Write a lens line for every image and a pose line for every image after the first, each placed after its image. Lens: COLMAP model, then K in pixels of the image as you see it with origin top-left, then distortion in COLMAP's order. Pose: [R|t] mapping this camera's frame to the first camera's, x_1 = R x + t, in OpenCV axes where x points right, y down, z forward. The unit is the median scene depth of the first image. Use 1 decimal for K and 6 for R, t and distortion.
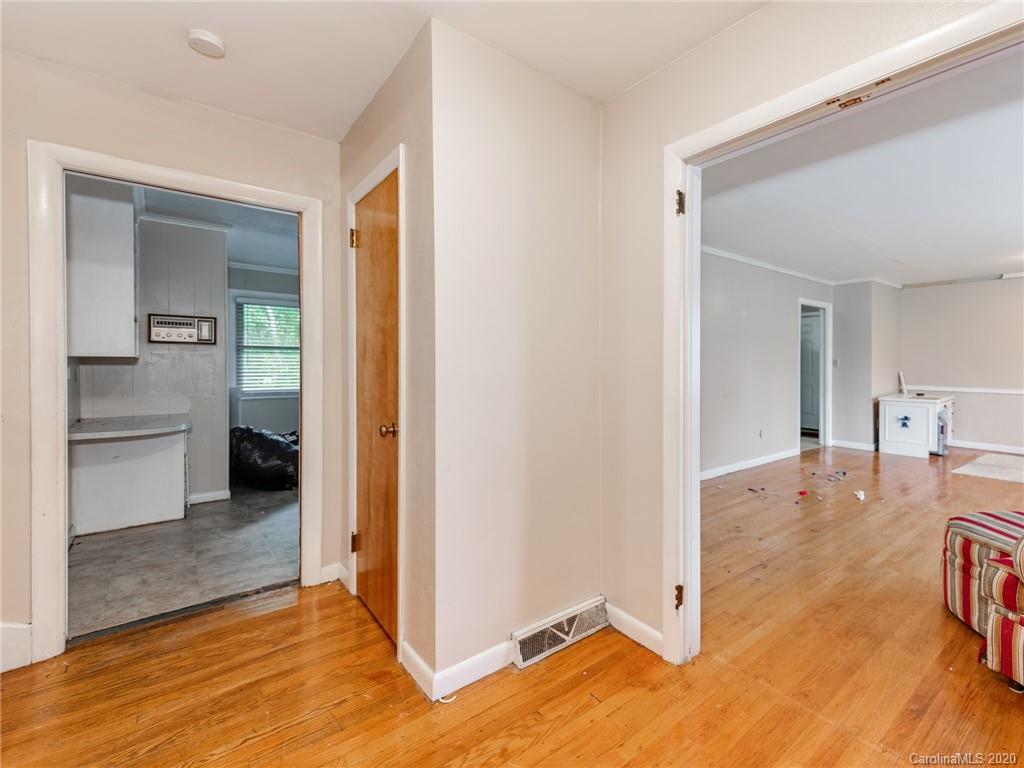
lens RADIAL K [[457.7, 0, 516.7], [0, 457.7, 364.0], [0, 0, 1]] dist [0.018181, -0.000365]
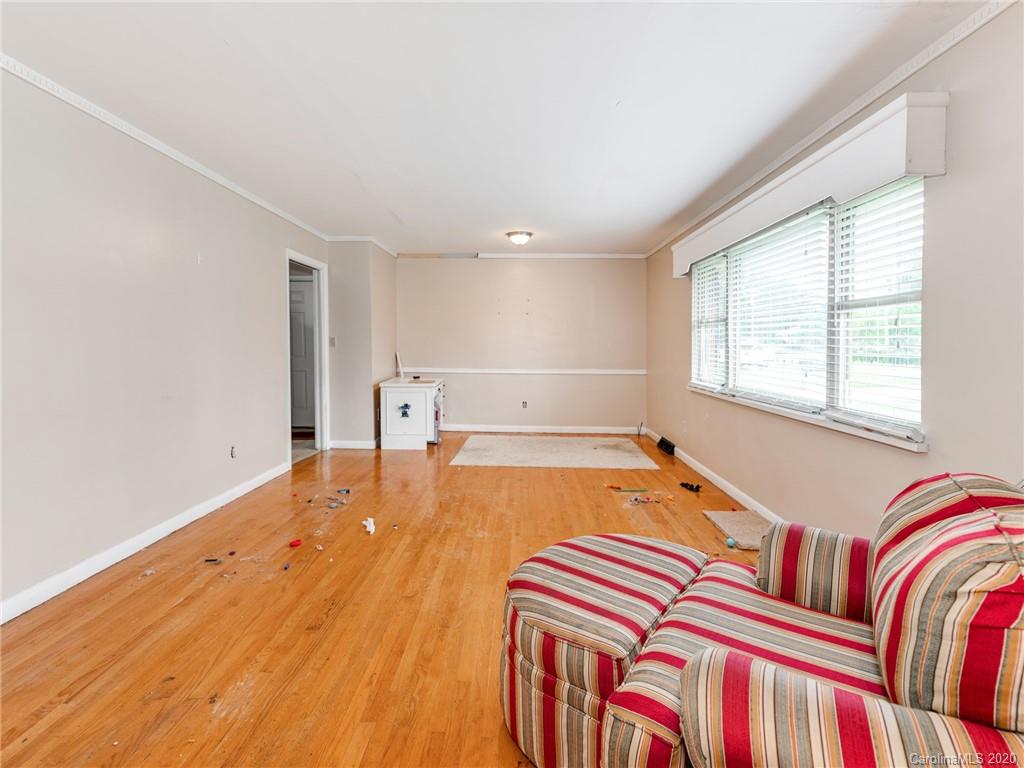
lens RADIAL K [[457.7, 0, 516.7], [0, 457.7, 364.0], [0, 0, 1]] dist [0.018181, -0.000365]
pose [[0.535580, -0.034170, 0.843793, 0.237984], [-0.003155, 0.999093, 0.042462, 0.001861], [-0.844479, -0.025404, 0.534986, 0.379329]]
